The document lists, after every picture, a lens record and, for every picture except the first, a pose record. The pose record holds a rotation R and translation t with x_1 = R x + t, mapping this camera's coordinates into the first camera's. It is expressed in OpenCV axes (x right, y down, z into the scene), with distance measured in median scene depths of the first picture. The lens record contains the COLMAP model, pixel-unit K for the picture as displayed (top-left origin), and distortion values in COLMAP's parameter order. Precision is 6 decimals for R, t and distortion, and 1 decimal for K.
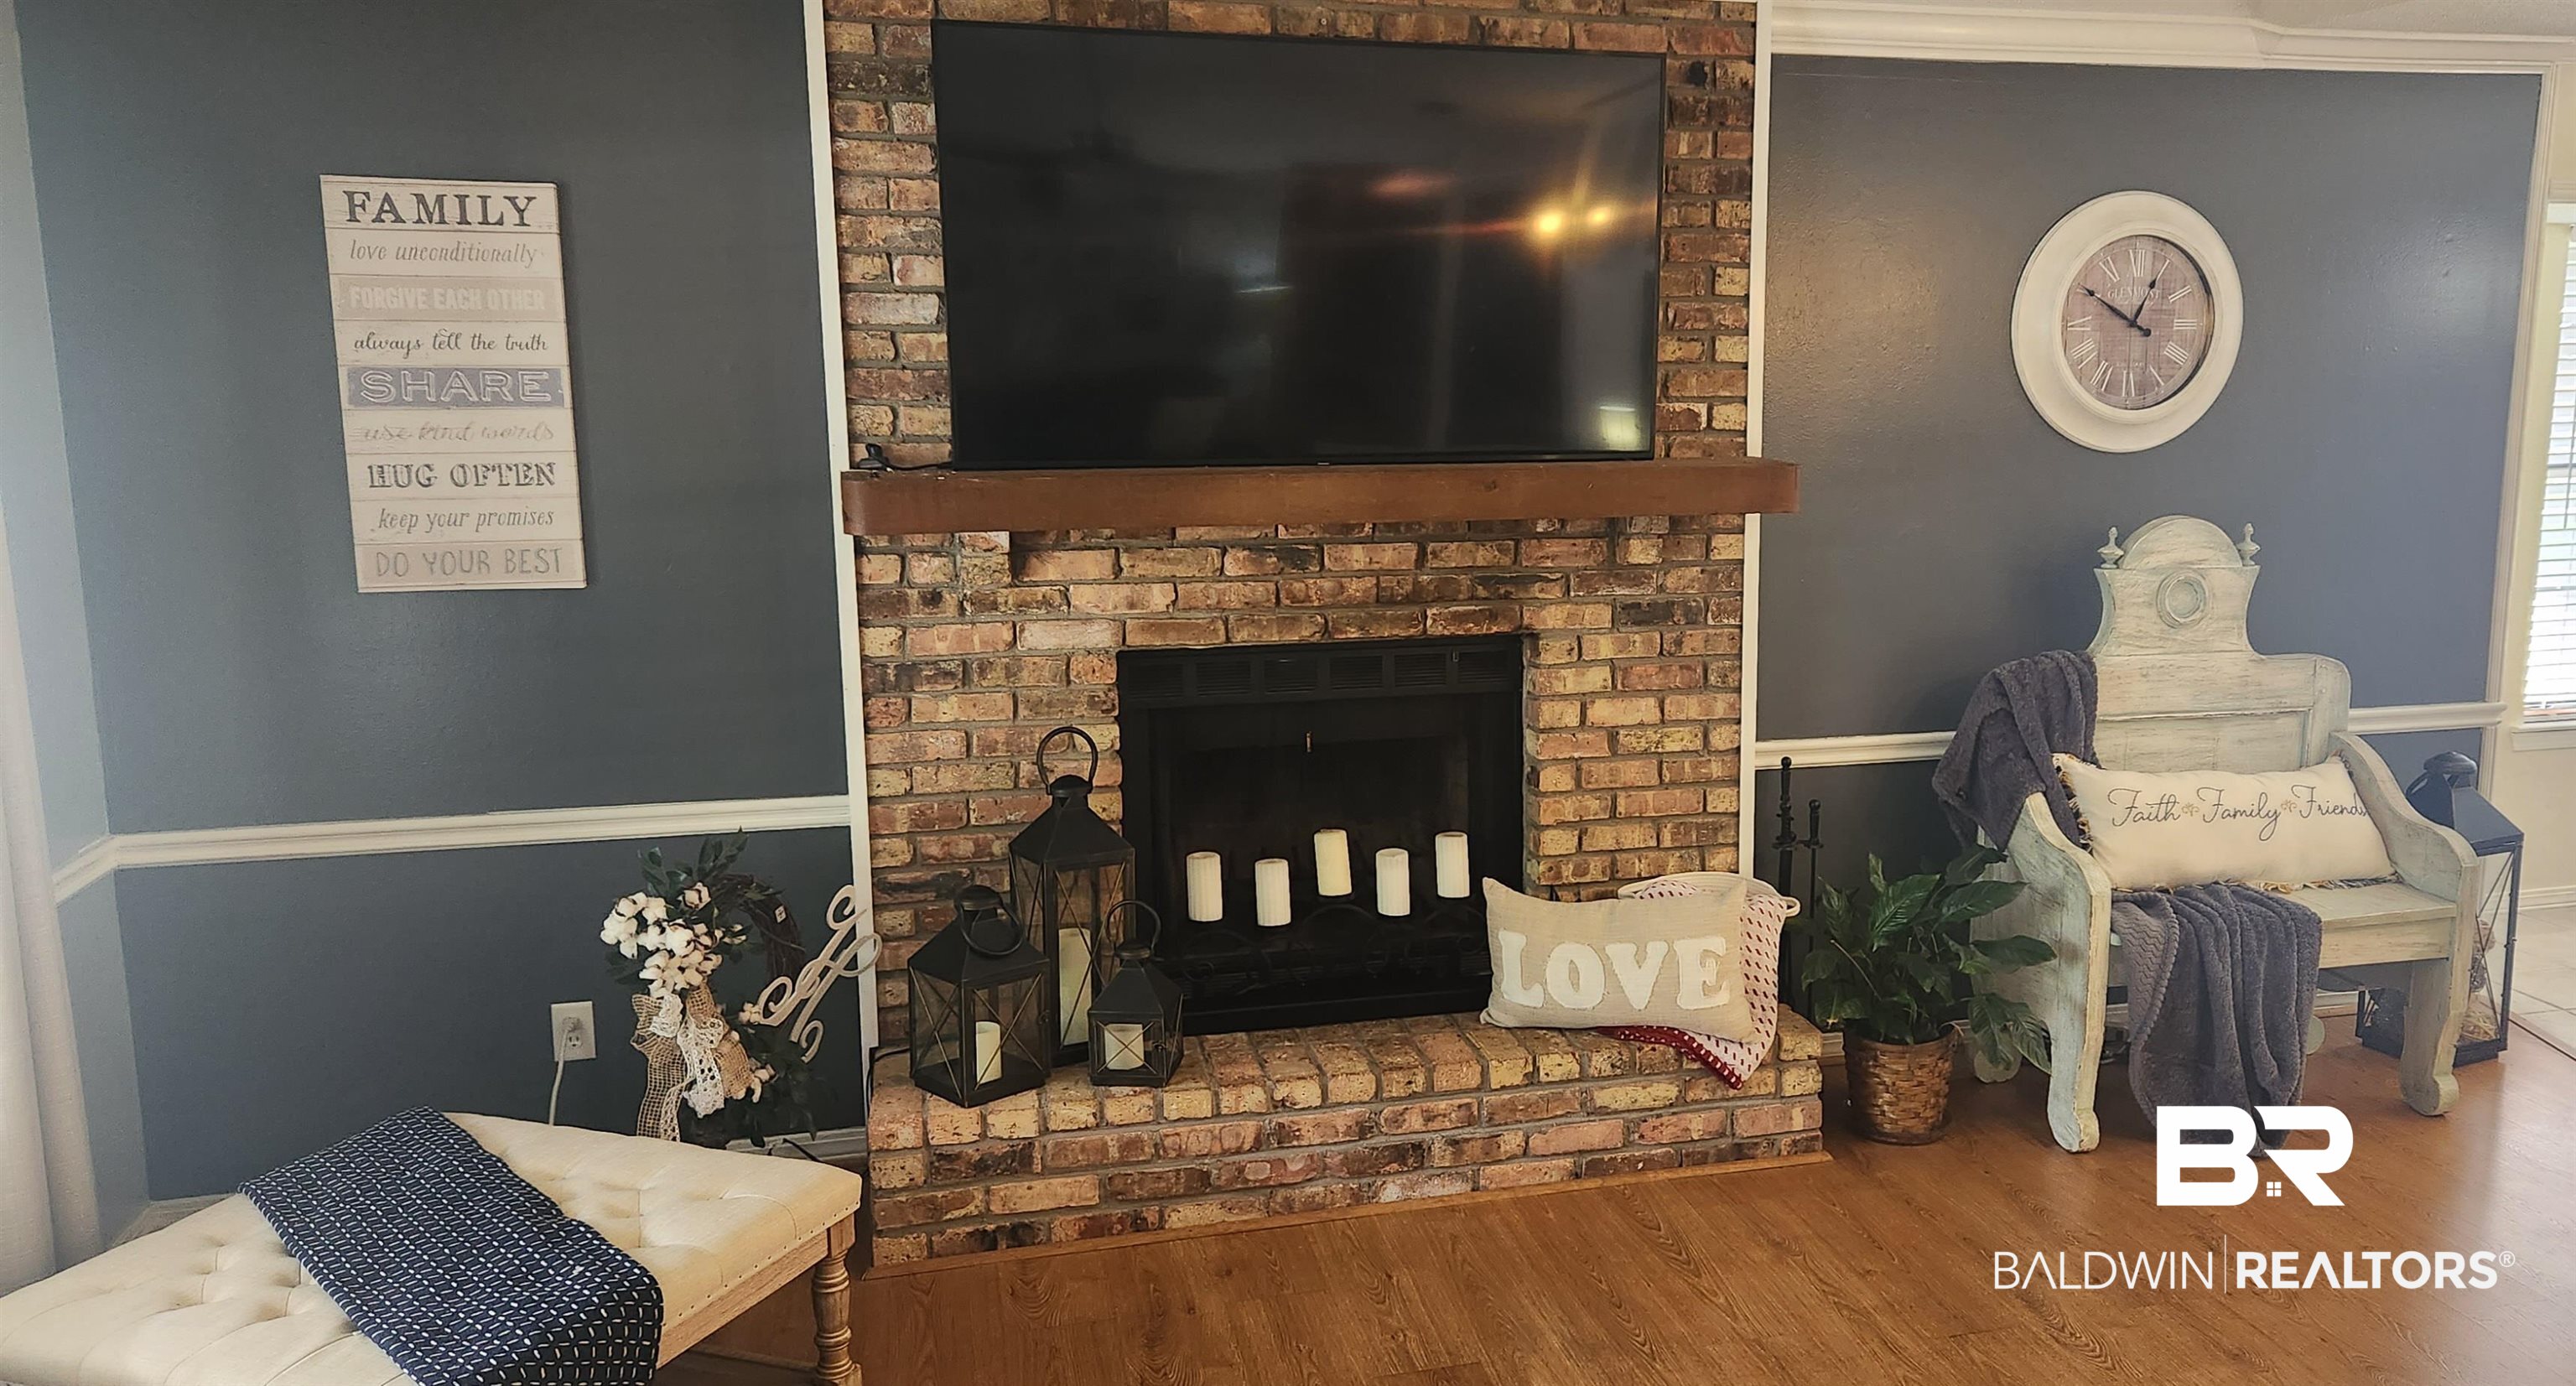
lens RADIAL K [[1985.4, 0, 1499.7], [0, 1985.4, 686.0], [0, 0, 1]] dist [0.071285, -0.039011]
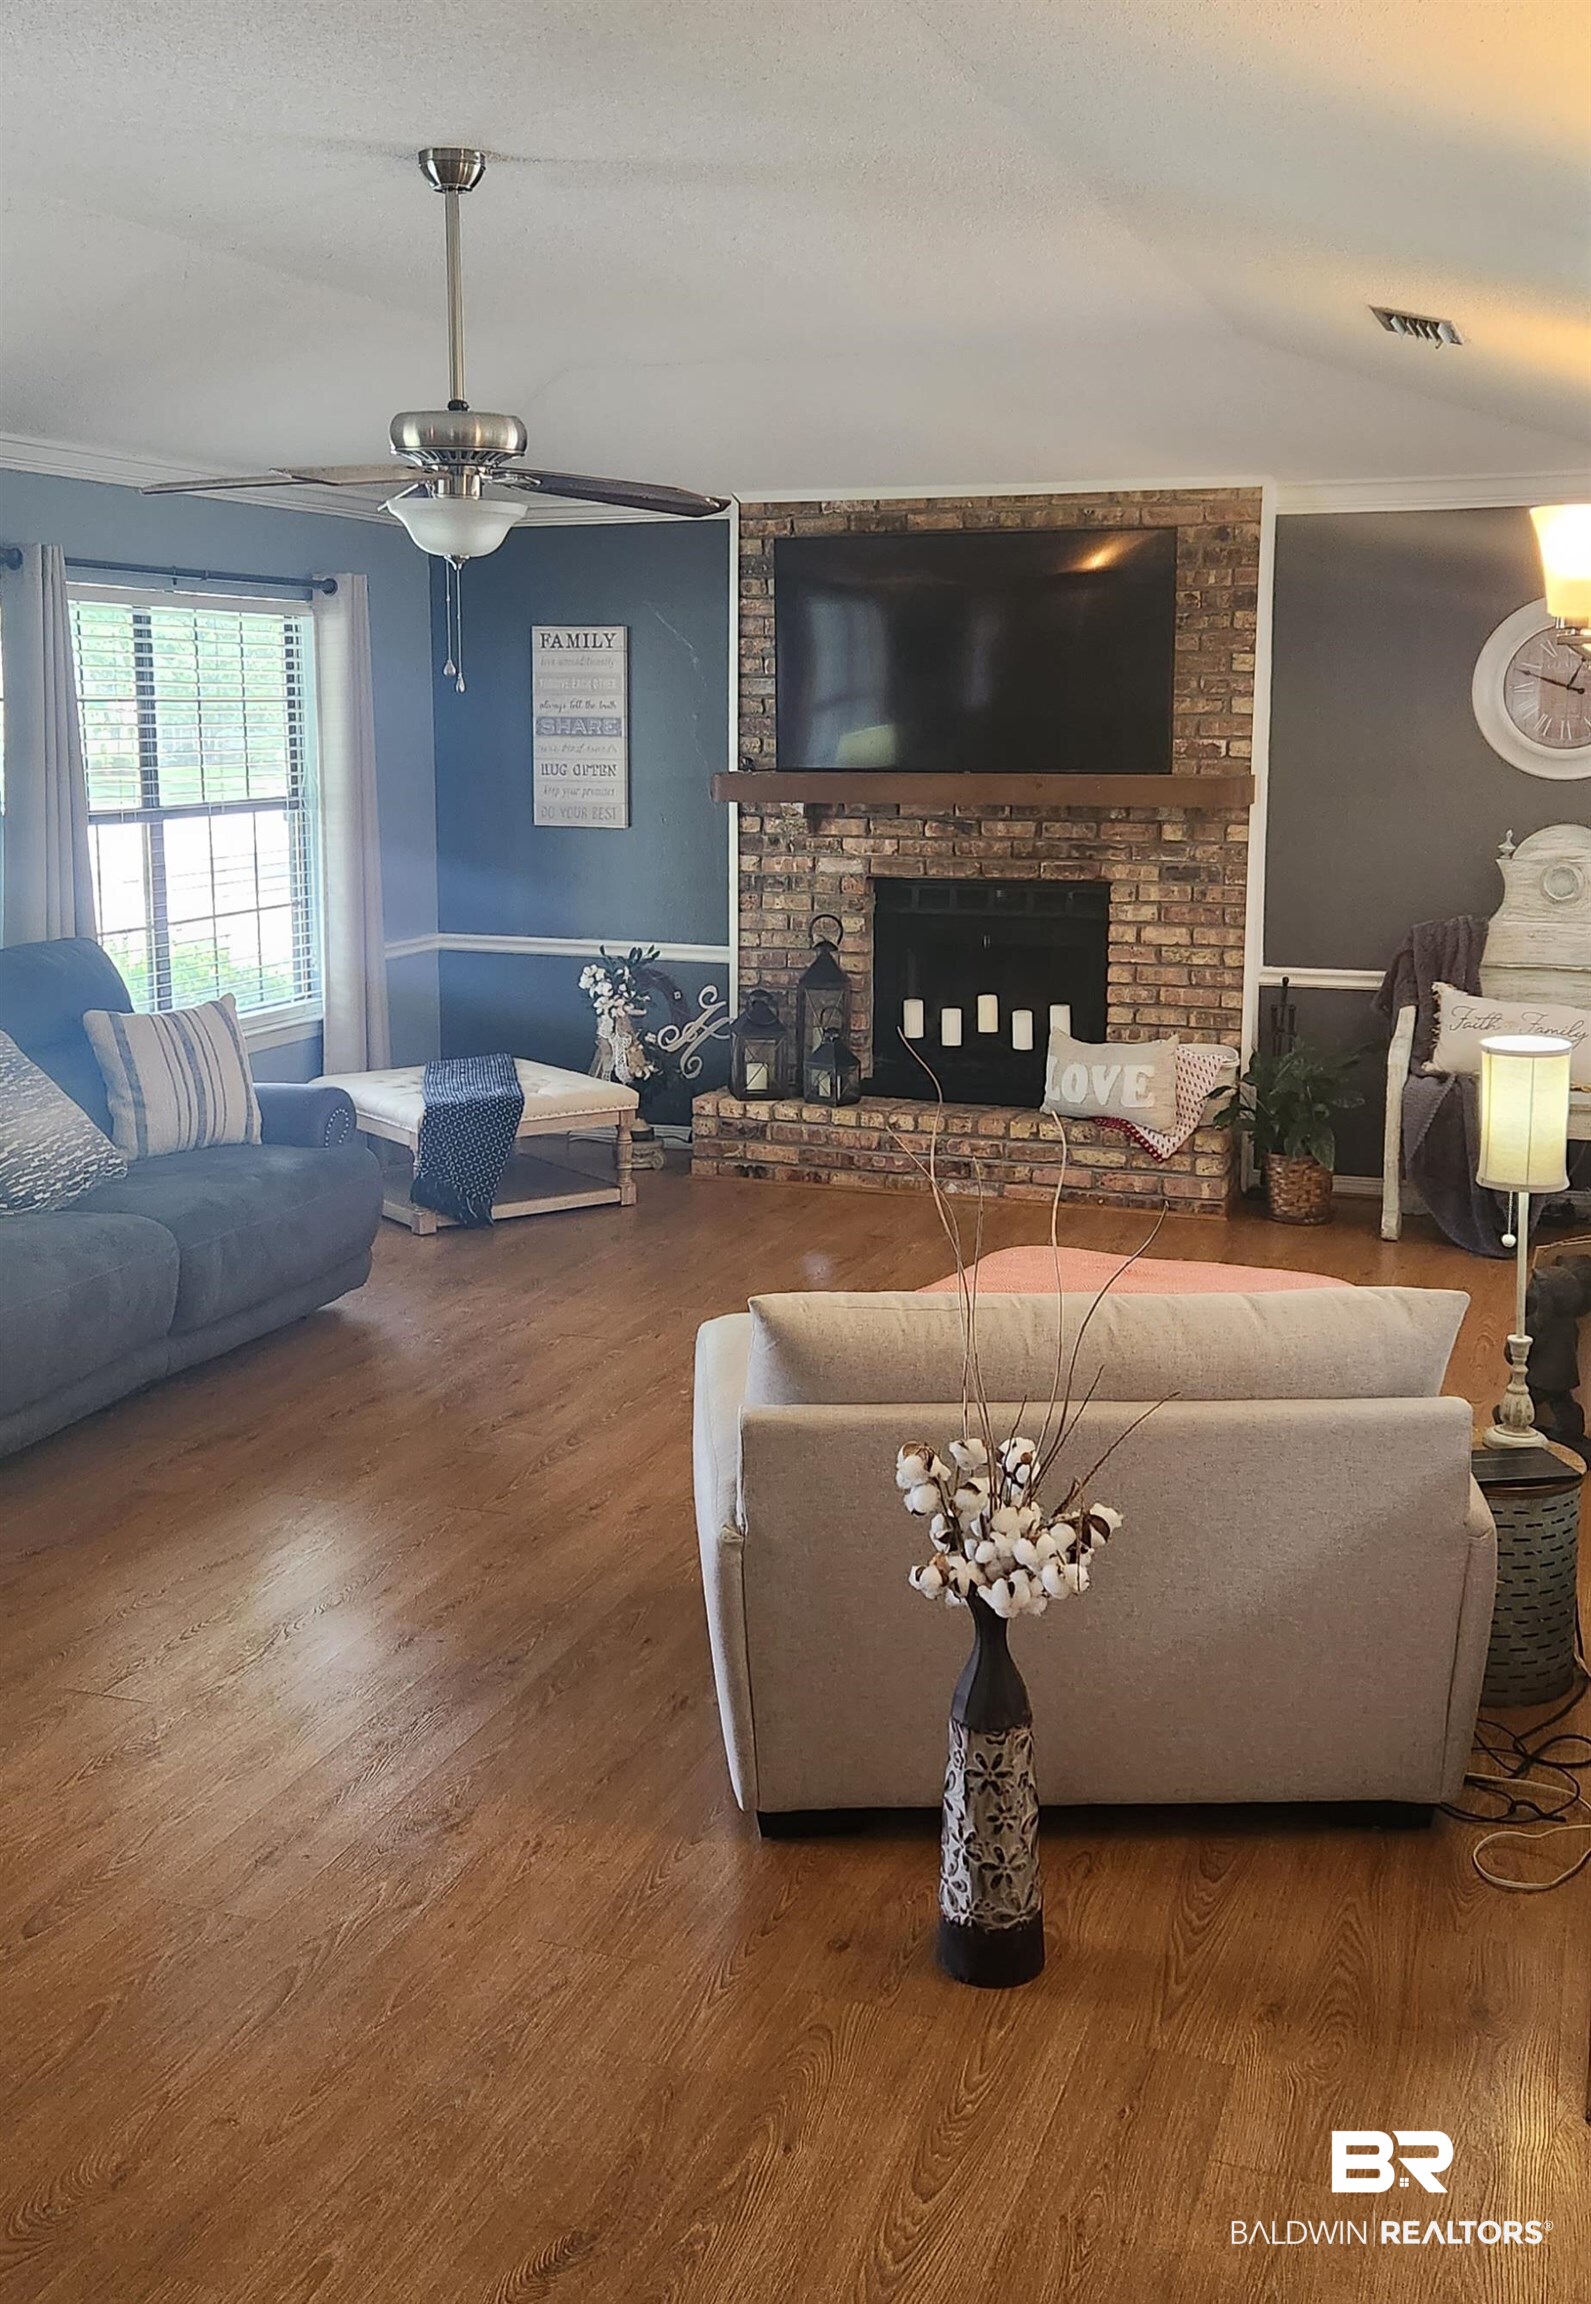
lens RADIAL K [[2317.6, 0, 754.9], [0, 2317.6, 1053.2], [0, 0, 1]] dist [0.093260, 0.000000]
pose [[0.805583, 0.090553, -0.585522, 0.954264], [-0.097313, 0.995053, 0.020001, 0.107945], [0.584437, 0.040867, 0.810409, -0.730371]]
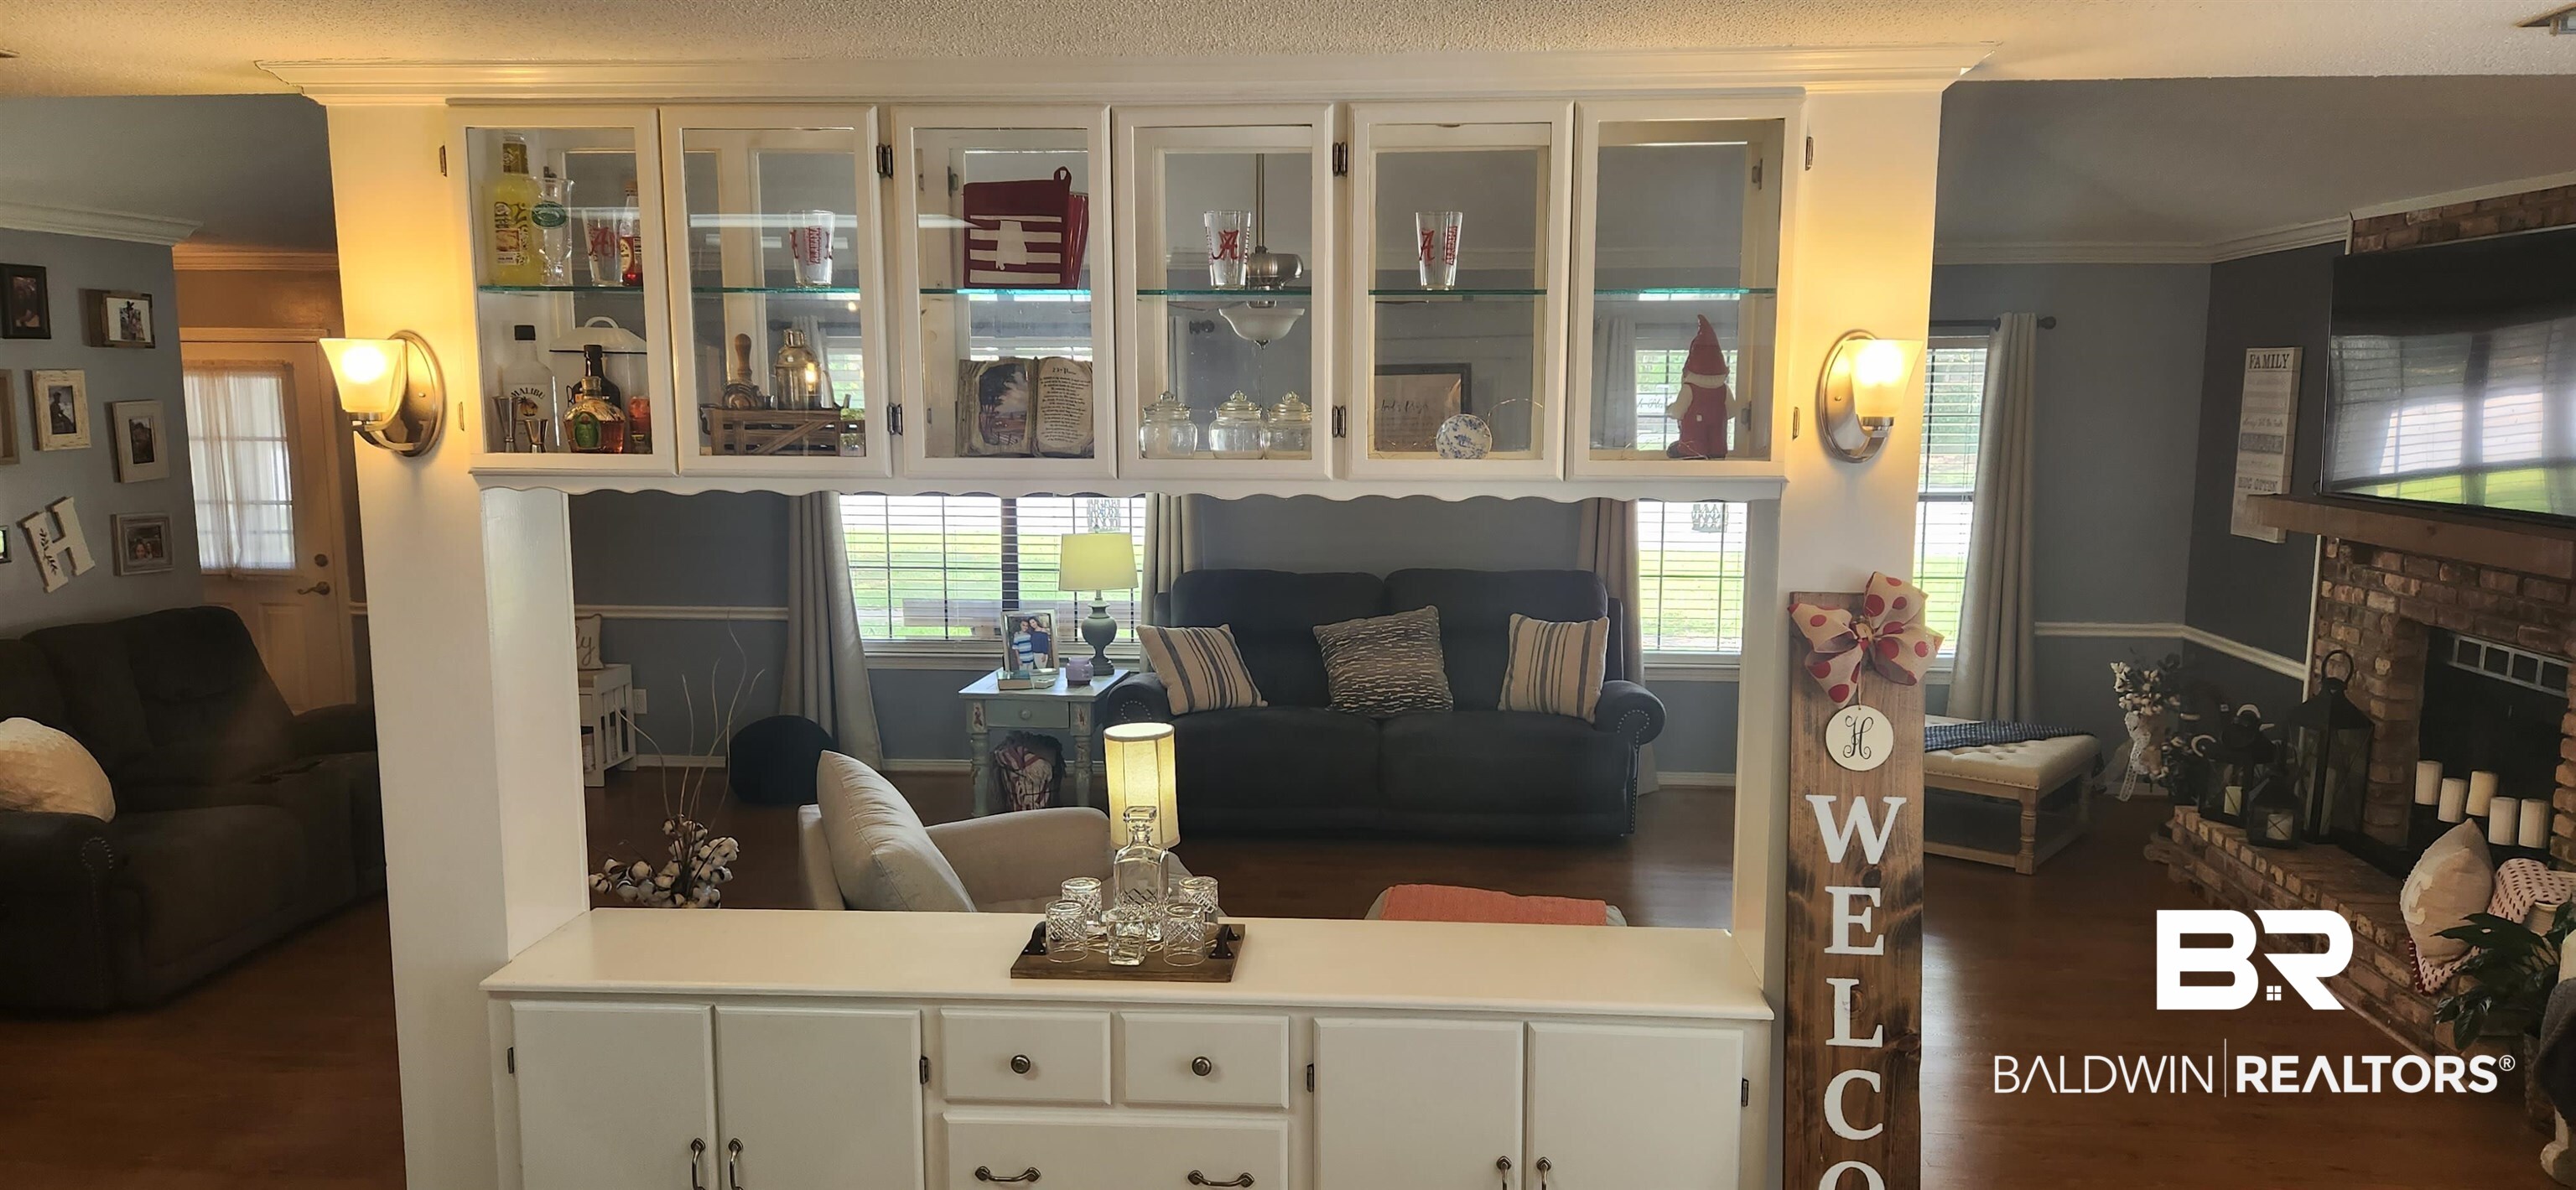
lens RADIAL K [[1691.7, 0, 1291.0], [0, 1691.7, 631.2], [0, 0, 1]] dist [0.019878, -0.025006]
pose [[-0.351138, 0.138110, -0.926082, 1.408837], [-0.152640, 0.967387, 0.202145, -0.148352], [0.923798, 0.212338, -0.318606, 0.608960]]
